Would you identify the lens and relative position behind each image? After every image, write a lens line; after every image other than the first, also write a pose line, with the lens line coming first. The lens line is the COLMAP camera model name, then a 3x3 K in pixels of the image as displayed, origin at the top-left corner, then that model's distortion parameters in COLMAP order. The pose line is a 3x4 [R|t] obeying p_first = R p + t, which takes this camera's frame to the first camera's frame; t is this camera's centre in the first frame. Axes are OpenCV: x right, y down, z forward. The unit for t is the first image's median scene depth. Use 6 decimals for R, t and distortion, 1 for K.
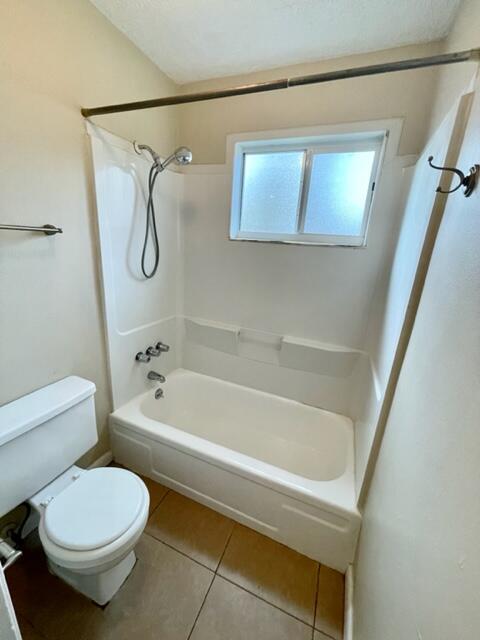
lens RADIAL K [[259.4, 0, 240.0], [0, 259.4, 320.0], [0, 0, 1]] dist [-0.001832, 0.000374]
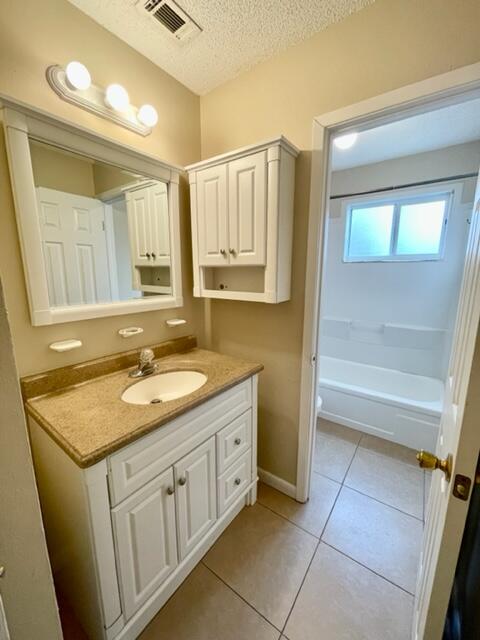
lens RADIAL K [[259.4, 0, 240.0], [0, 259.4, 320.0], [0, 0, 1]] dist [-0.001832, 0.000374]
pose [[0.968990, -0.022639, -0.246062, -0.286917], [-0.003655, 0.994372, -0.105883, 0.217288], [0.247075, 0.103499, 0.963453, -0.674220]]
